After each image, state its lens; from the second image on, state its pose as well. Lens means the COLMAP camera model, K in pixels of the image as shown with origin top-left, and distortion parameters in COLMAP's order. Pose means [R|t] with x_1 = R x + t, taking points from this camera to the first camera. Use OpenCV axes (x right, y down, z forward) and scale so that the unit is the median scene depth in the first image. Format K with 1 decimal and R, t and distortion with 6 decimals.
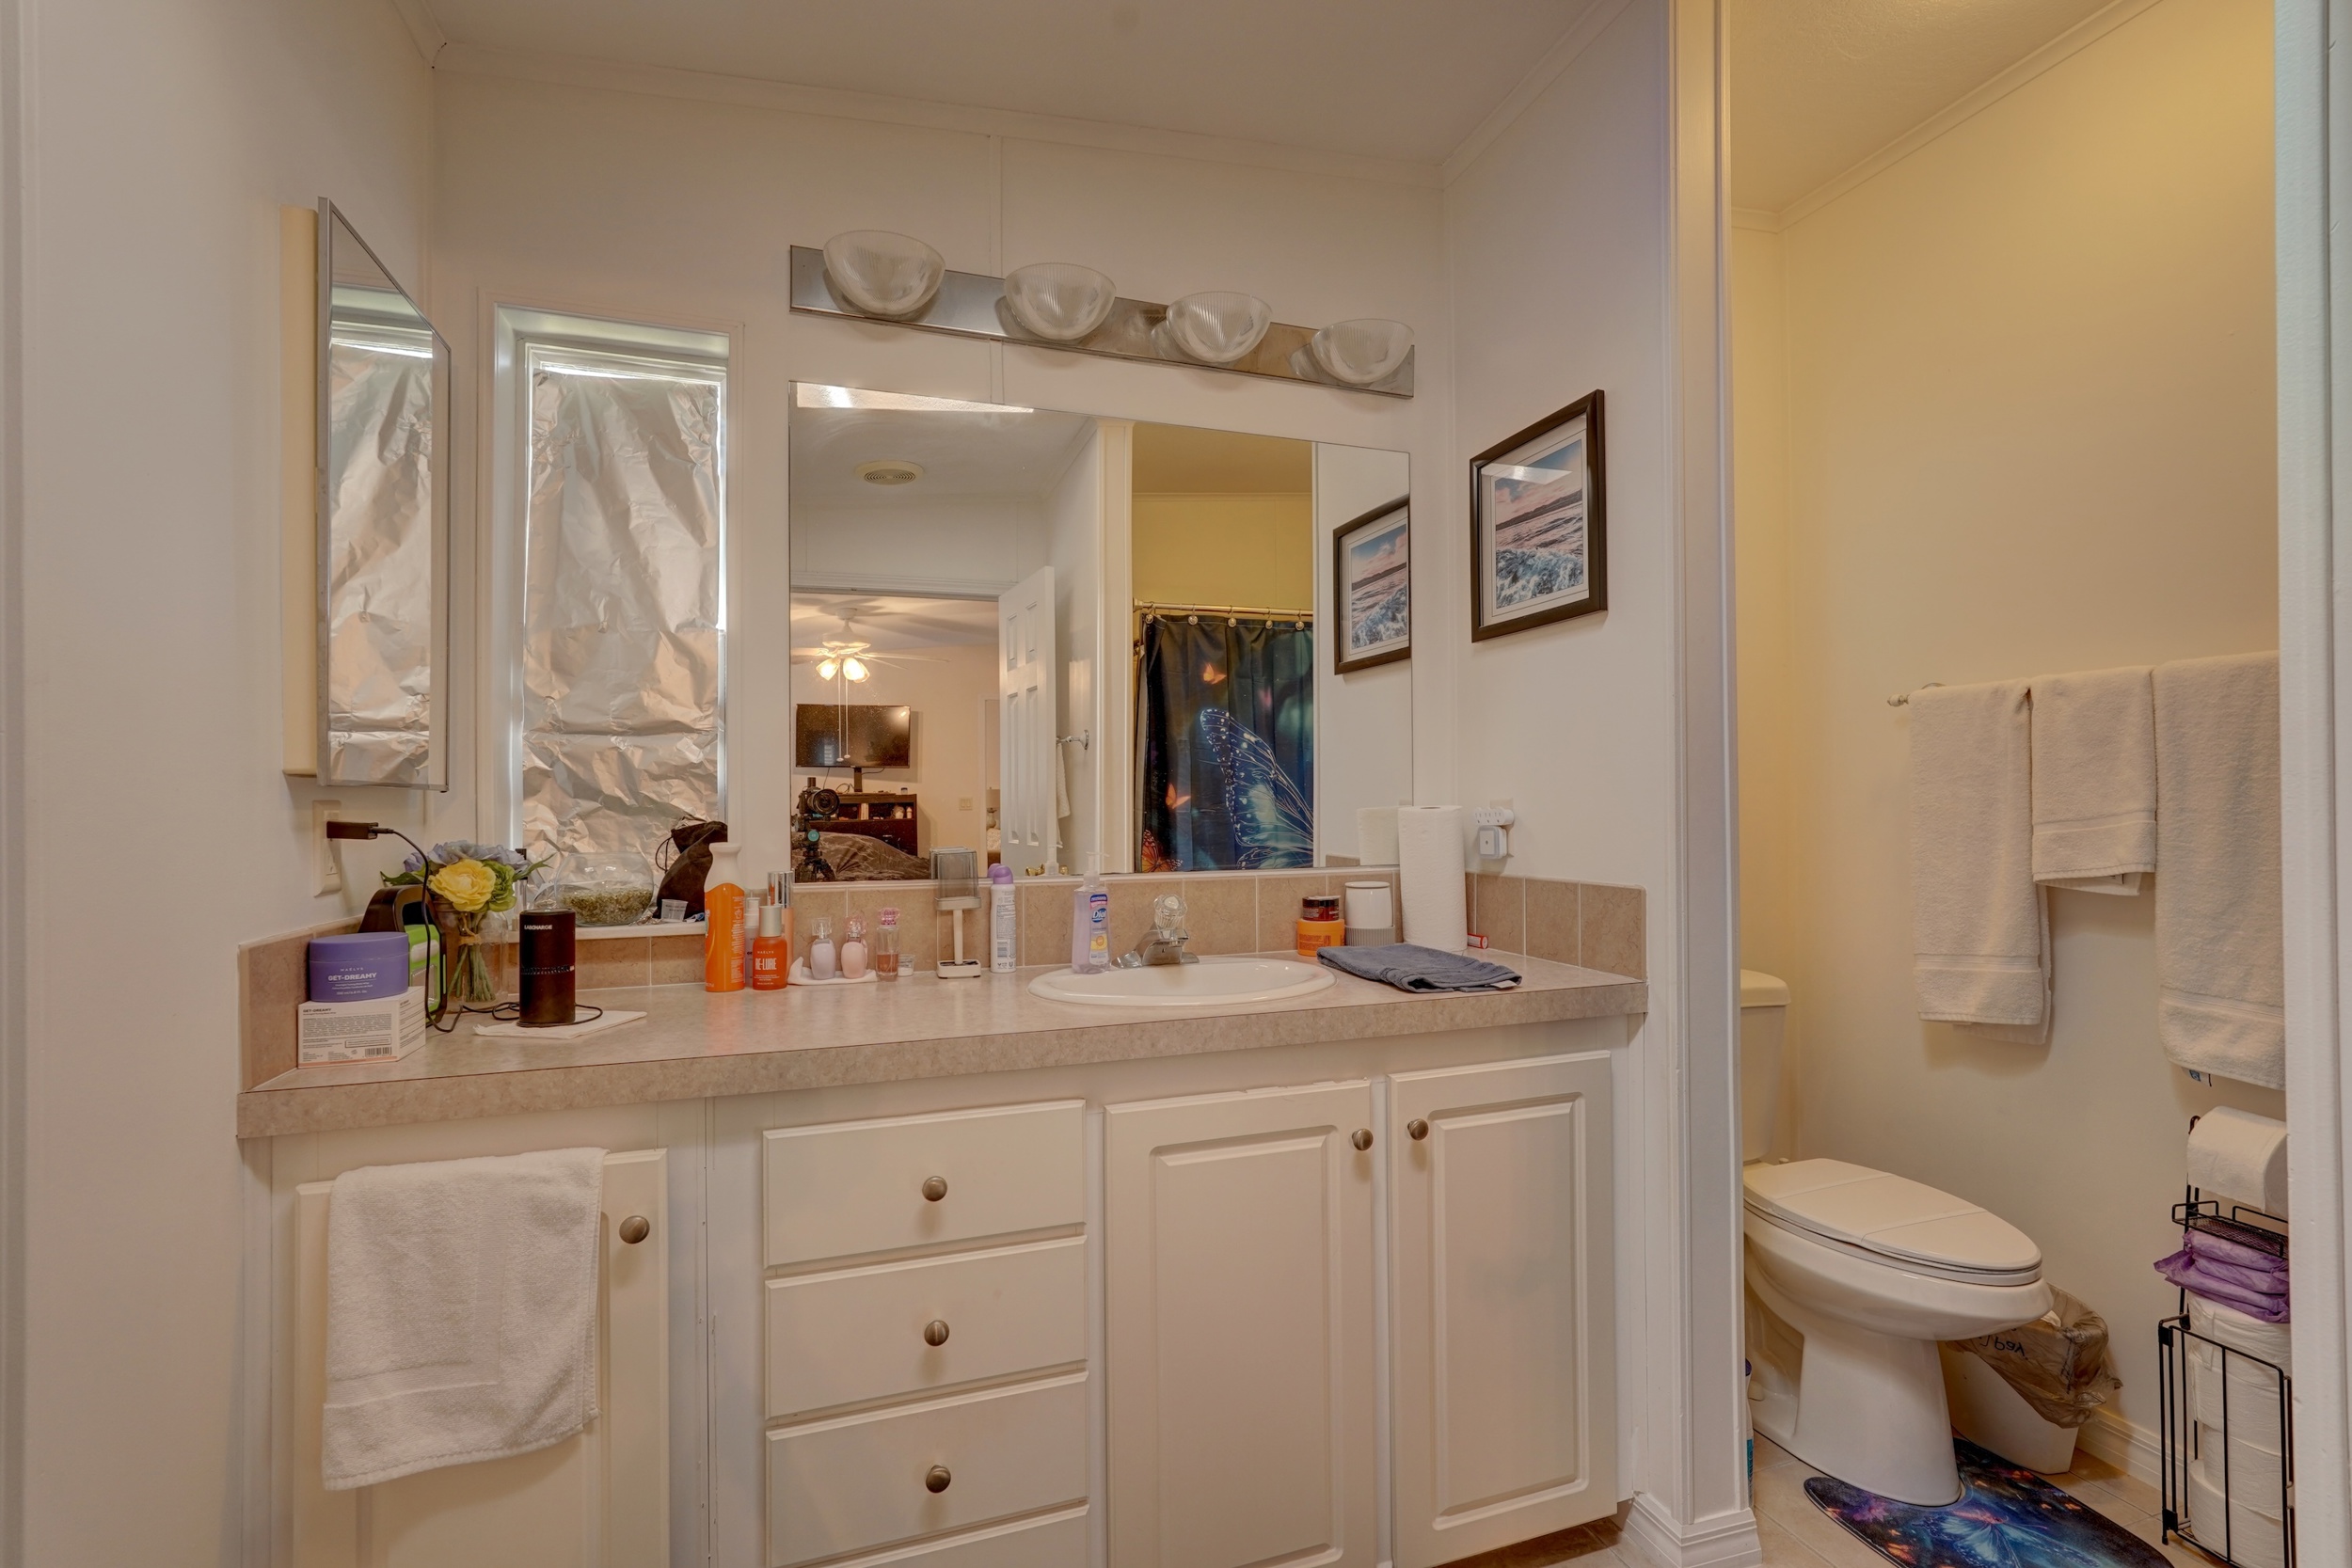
lens RADIAL K [[1026.3, 0, 1187.5], [0, 1026.3, 789.2], [0, 0, 1]] dist [-0.000789, 0.000216]
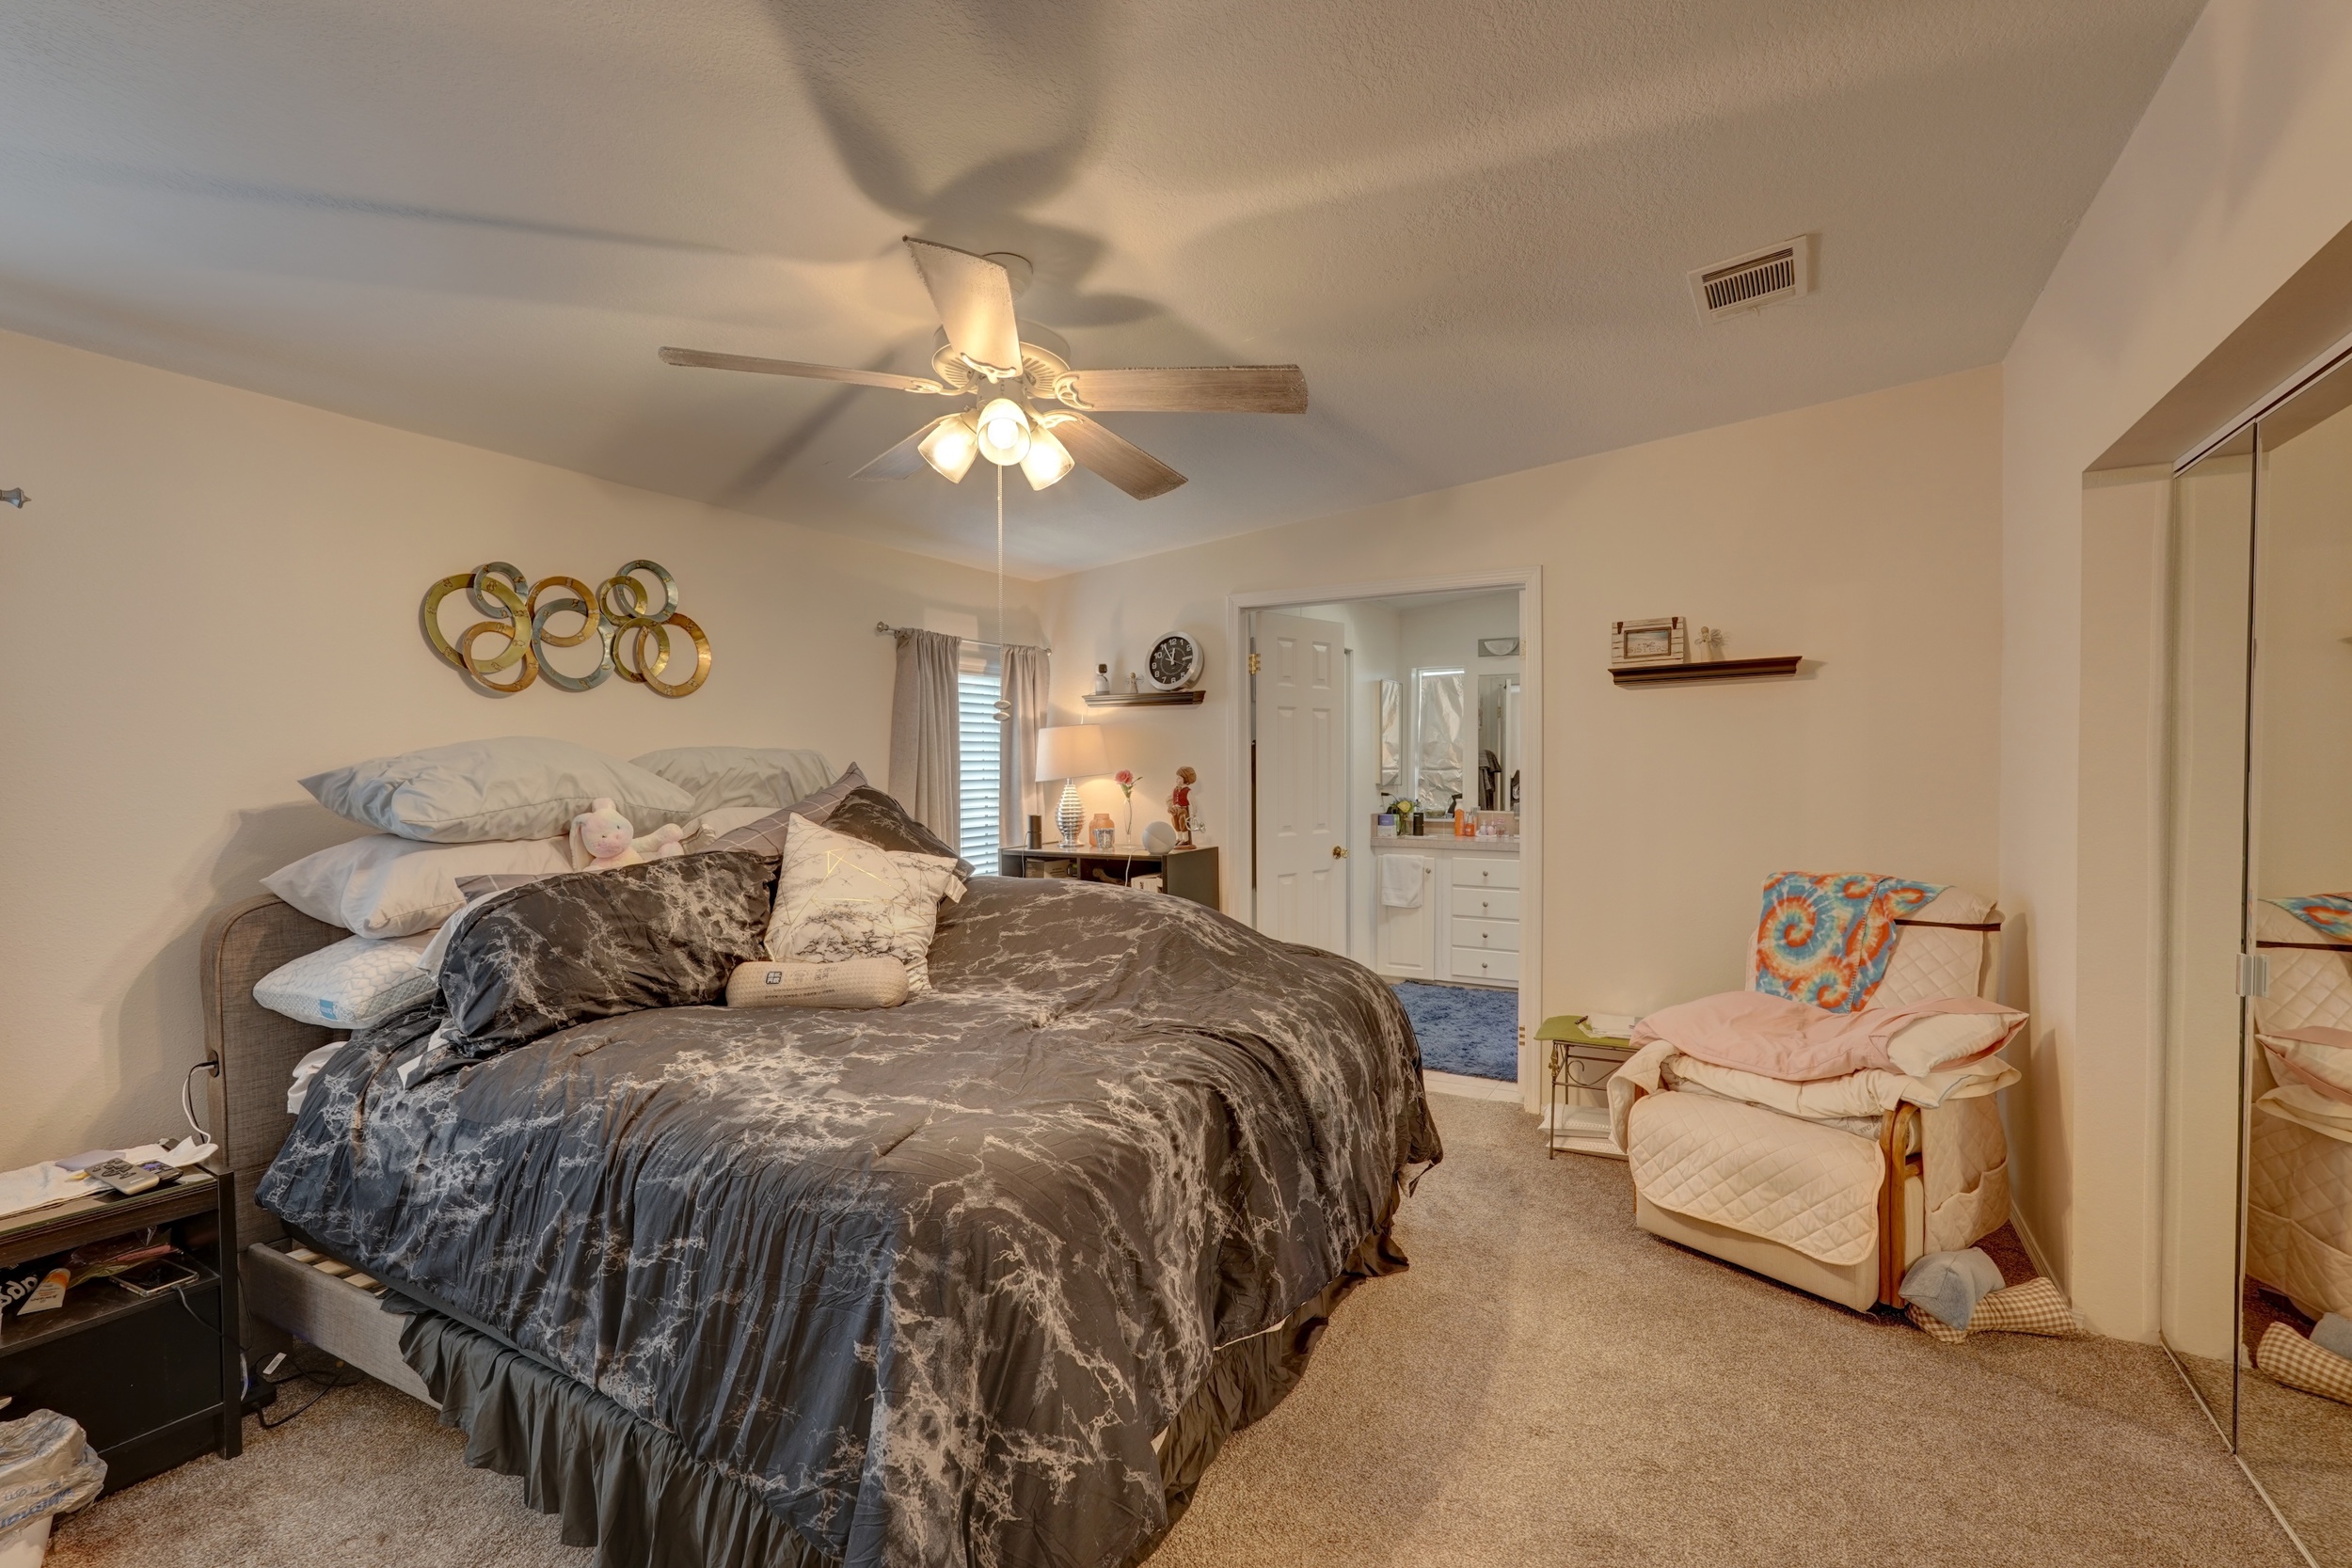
lens RADIAL K [[1026.3, 0, 1182.0], [0, 1026.3, 784.4], [0, 0, 1]] dist [-0.000789, 0.000216]
pose [[0.644575, 0.011115, -0.764461, 1.966785], [0.010980, 0.999657, 0.023793, -0.113979], [0.764463, -0.023730, 0.644231, -2.469560]]
